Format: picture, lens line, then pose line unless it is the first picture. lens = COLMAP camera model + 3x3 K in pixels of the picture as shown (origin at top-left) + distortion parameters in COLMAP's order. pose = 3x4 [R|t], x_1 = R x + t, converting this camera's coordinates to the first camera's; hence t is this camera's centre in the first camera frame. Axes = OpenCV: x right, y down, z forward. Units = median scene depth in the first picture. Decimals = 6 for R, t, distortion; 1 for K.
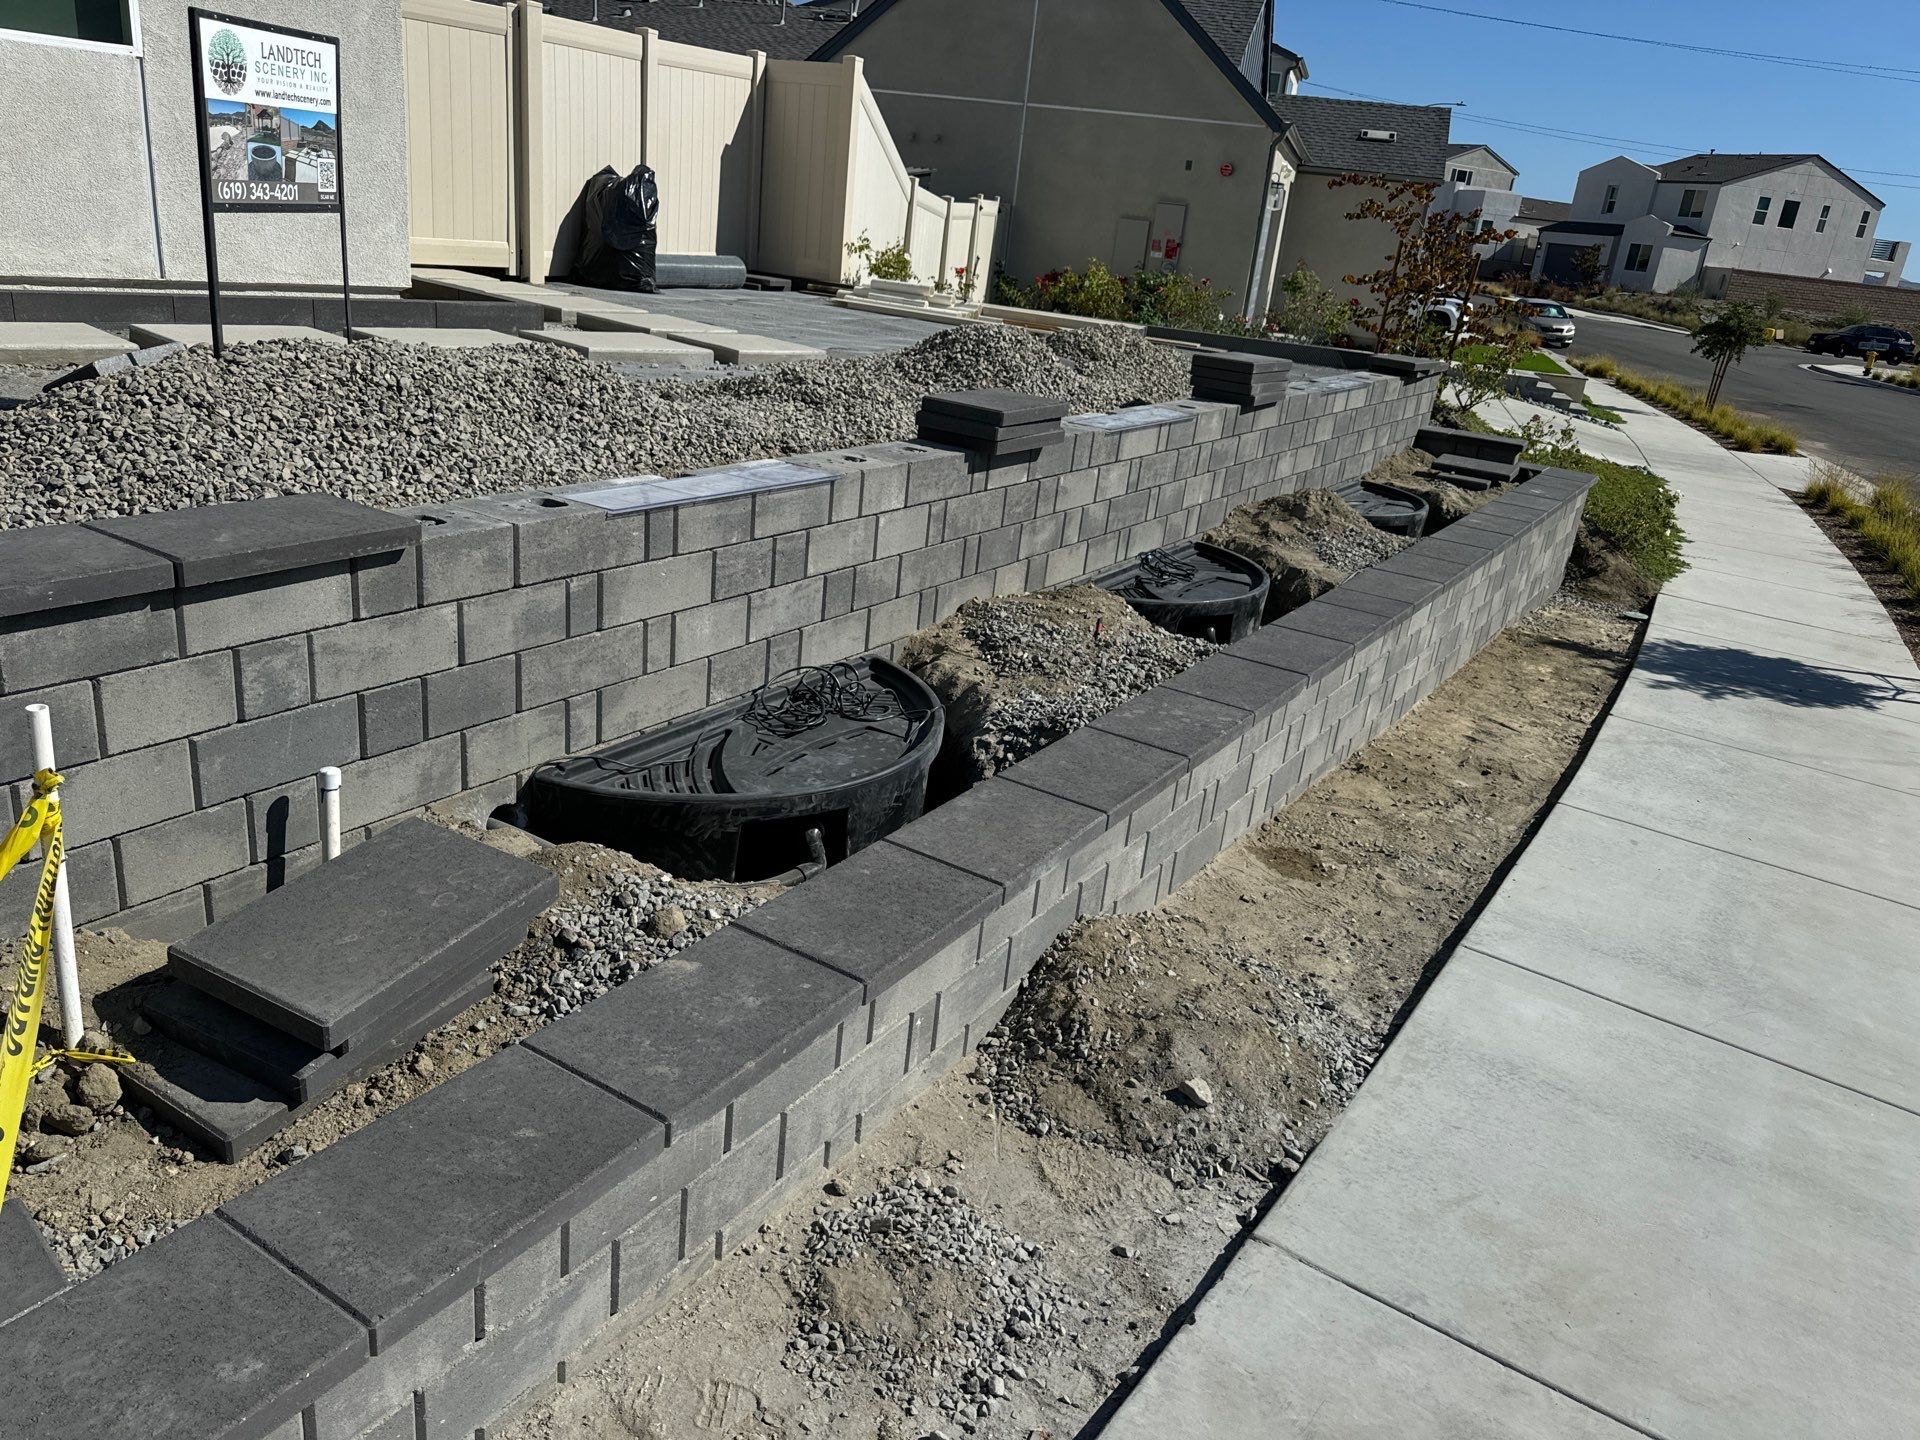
lens RADIAL K [[1365.5, 0, 951.0], [0, 1365.5, 729.7], [0, 0, 1]] dist [0.009231, -0.014898]
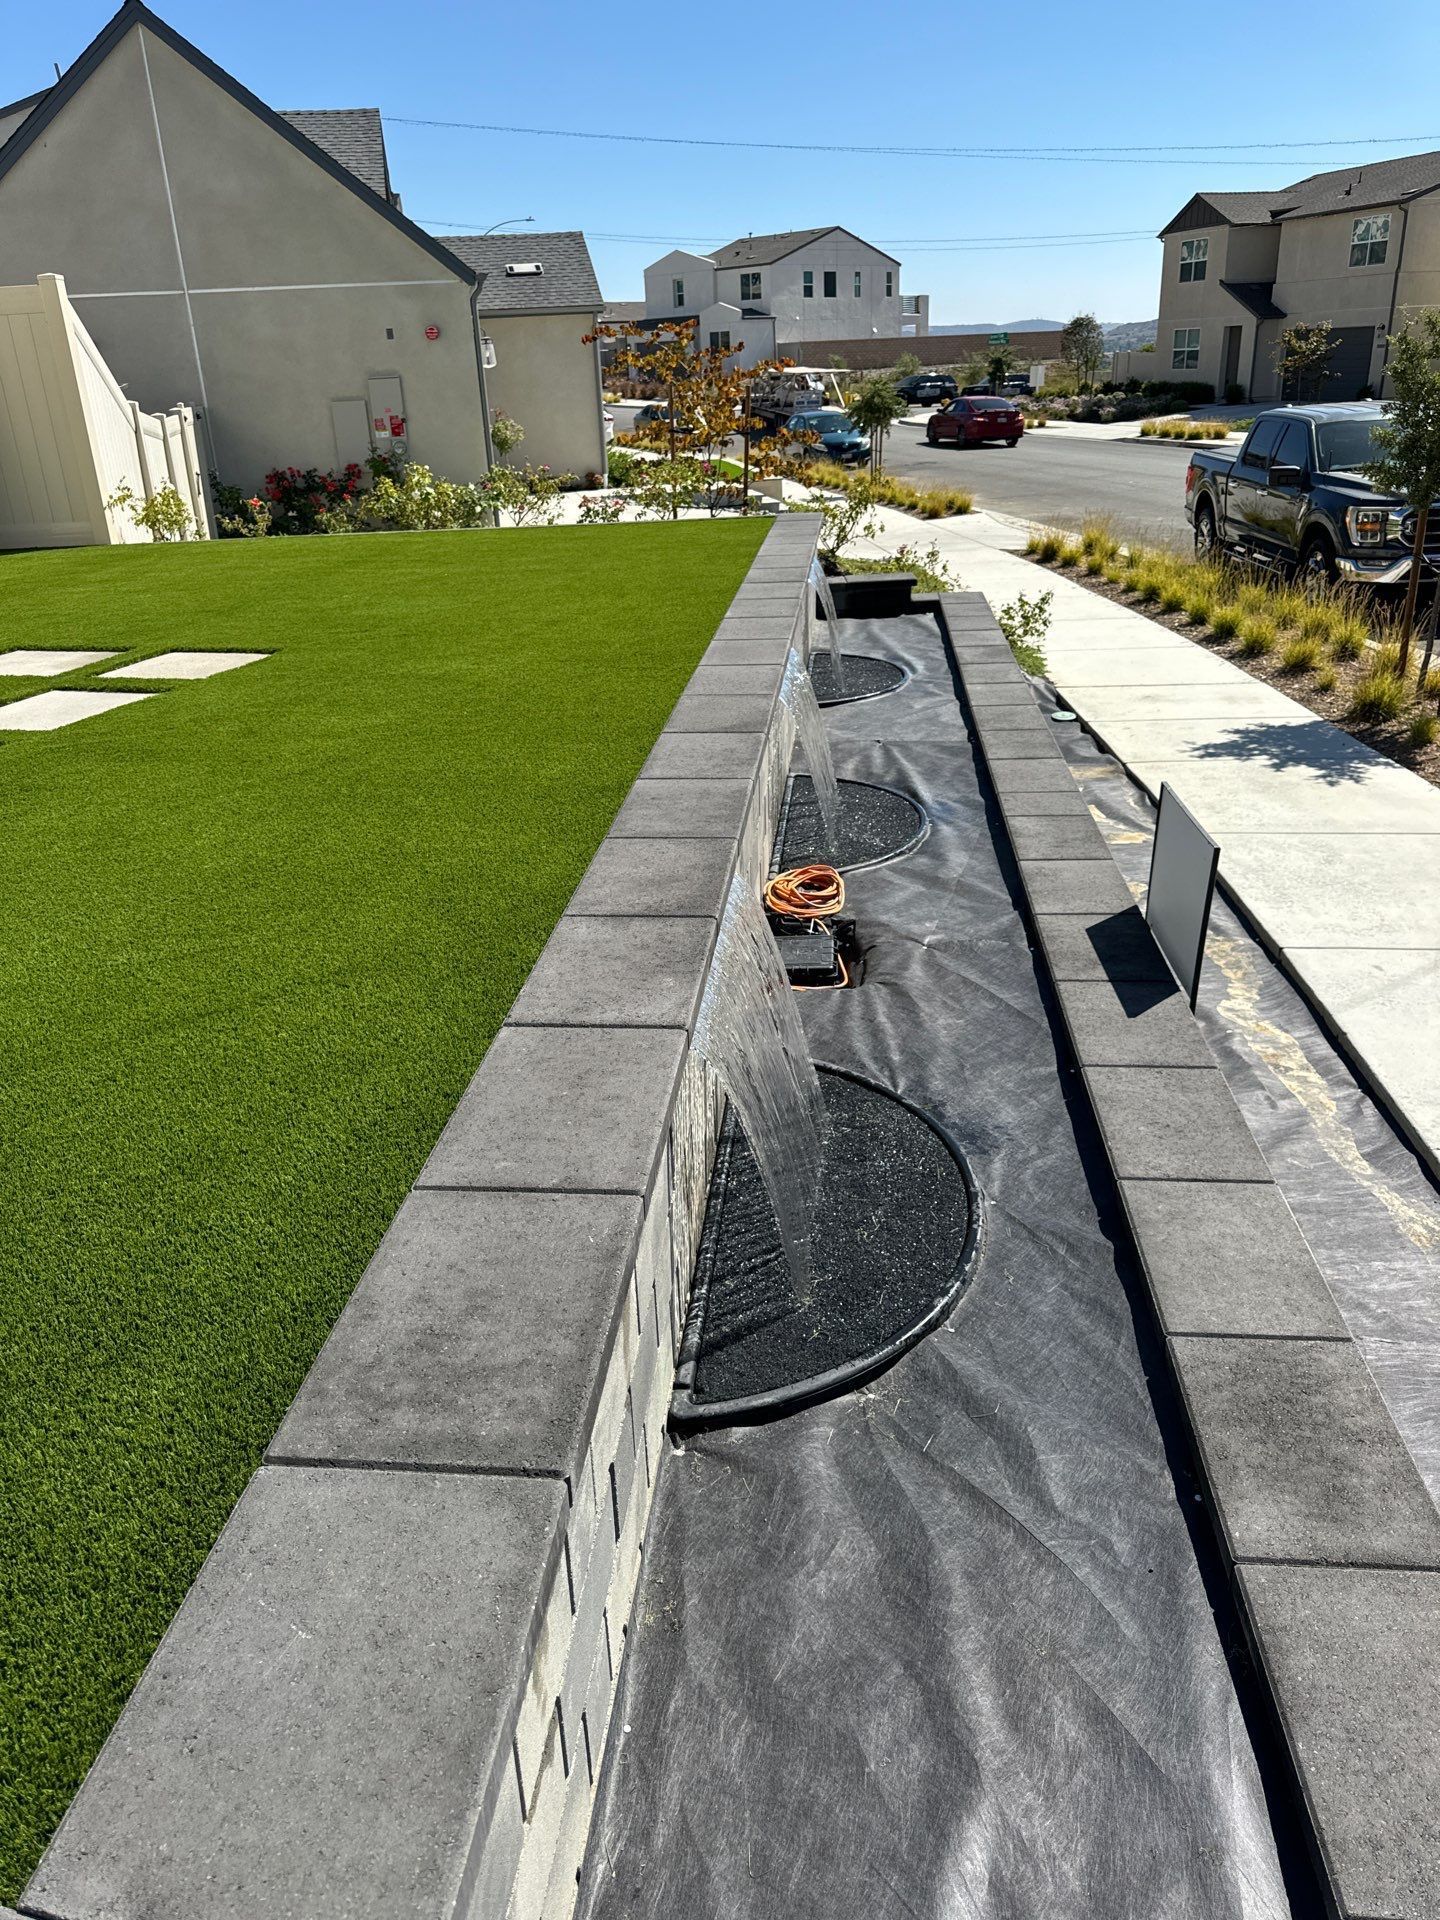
lens RADIAL K [[1365.7, 0, 715.2], [0, 1365.7, 947.5], [0, 0, 1]] dist [0.052528, -0.086421]
pose [[0.884236, -0.303786, 0.354742, -0.123215], [0.285373, 0.952700, 0.104527, -0.072530], [-0.369716, 0.008807, 0.929103, 0.081189]]
